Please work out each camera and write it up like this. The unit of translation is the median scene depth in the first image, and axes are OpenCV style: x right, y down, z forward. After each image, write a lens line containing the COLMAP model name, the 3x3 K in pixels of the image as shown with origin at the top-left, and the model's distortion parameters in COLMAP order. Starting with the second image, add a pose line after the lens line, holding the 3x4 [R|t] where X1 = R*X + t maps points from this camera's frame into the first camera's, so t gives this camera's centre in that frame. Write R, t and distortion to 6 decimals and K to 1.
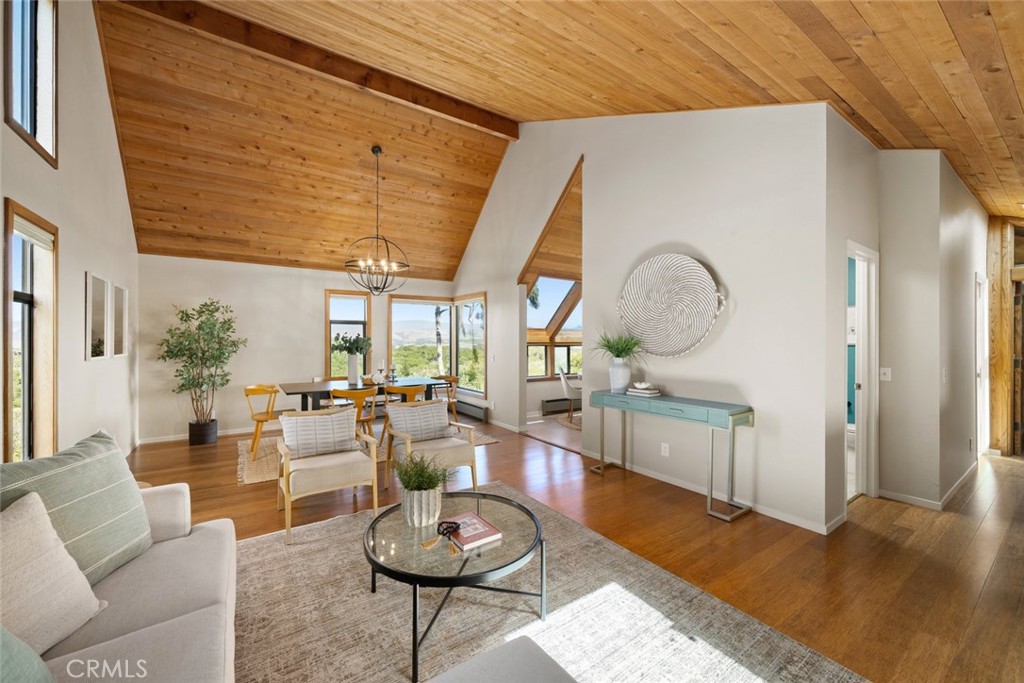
lens RADIAL K [[397.7, 0, 513.8], [0, 397.7, 340.3], [0, 0, 1]] dist [-0.003282, 0.000051]
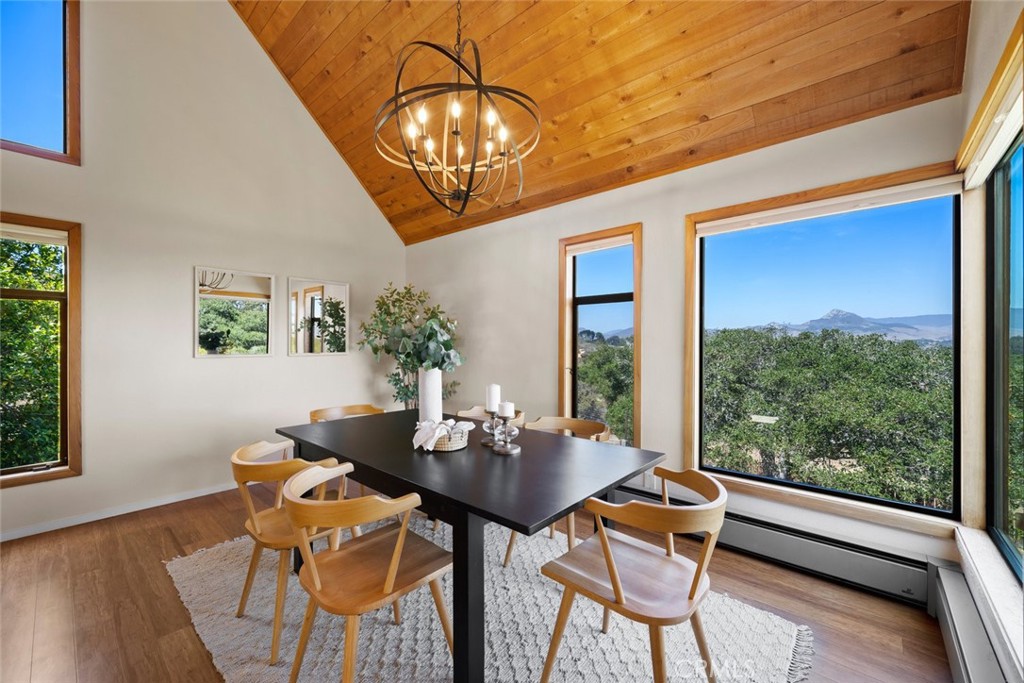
lens RADIAL K [[397.7, 0, 502.0], [0, 397.7, 343.4], [0, 0, 1]] dist [-0.003282, 0.000051]
pose [[0.213939, 0.005654, -0.976831, 0.030494], [-0.003658, 0.999981, 0.004986, 0.007531], [0.976840, 0.002507, 0.213955, 1.026814]]
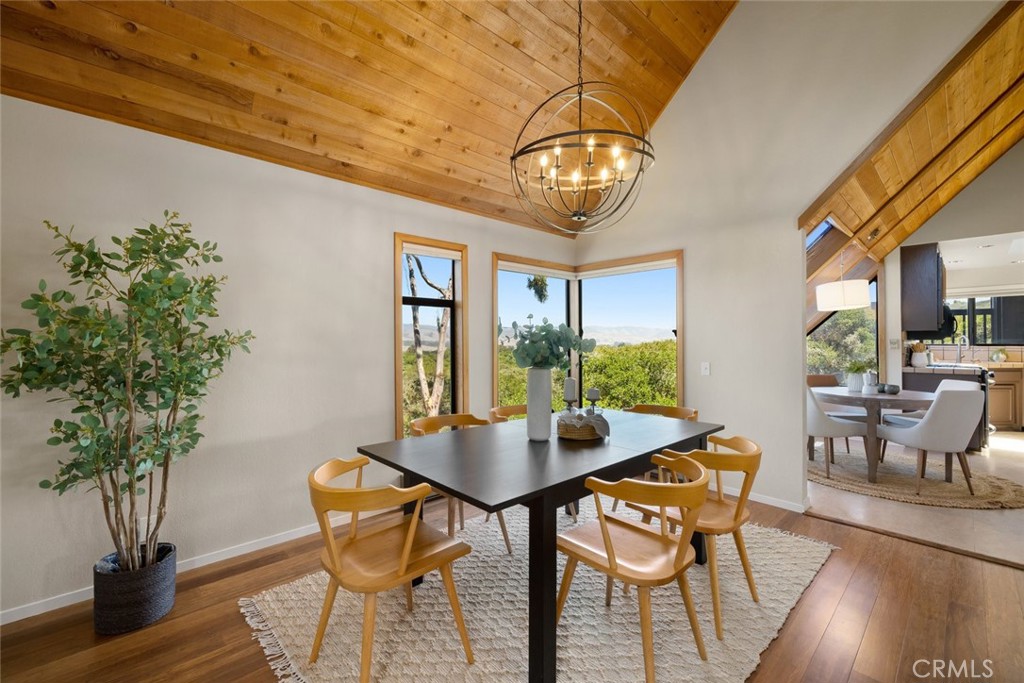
lens RADIAL K [[427.4, 0, 515.2], [0, 427.4, 339.2], [0, 0, 1]] dist [-0.001300, -0.000214]
pose [[0.989214, -0.002177, 0.146464, -0.510610], [0.002677, 0.999991, -0.003211, 0.006294], [-0.146456, 0.003568, 0.989211, 0.577496]]
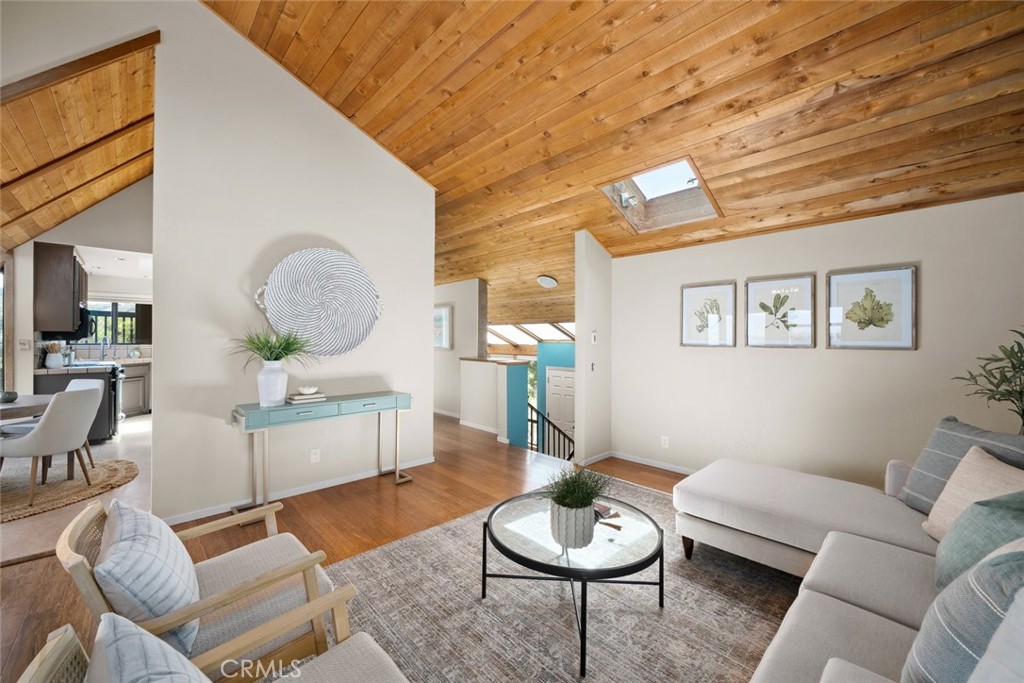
lens RADIAL K [[397.7, 0, 495.8], [0, 397.7, 335.8], [0, 0, 1]] dist [-0.003282, 0.000051]
pose [[-0.134729, 0.004481, 0.990872, -0.458664], [-0.001801, 0.999987, -0.004767, -0.002393], [-0.990881, -0.002426, -0.134719, 0.538230]]
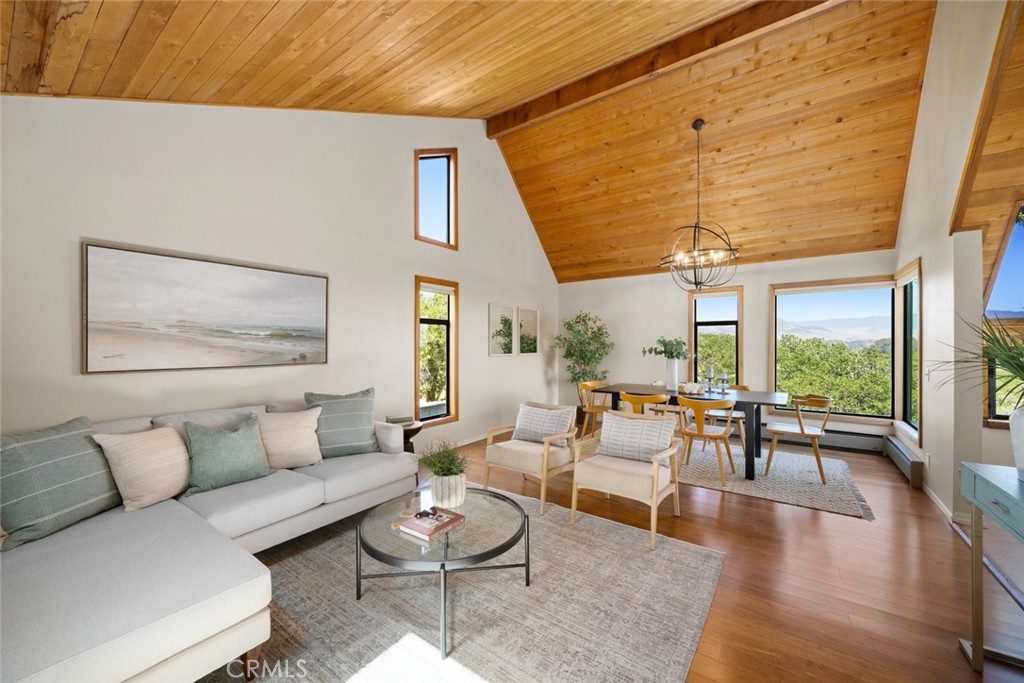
lens RADIAL K [[397.7, 0, 486.8], [0, 397.7, 345.3], [0, 0, 1]] dist [-0.003282, 0.000051]
pose [[0.306909, 0.003010, -0.951734, 0.359482], [0.000636, 0.999994, 0.003368, 0.000563], [0.951739, -0.001639, 0.306906, 0.311710]]
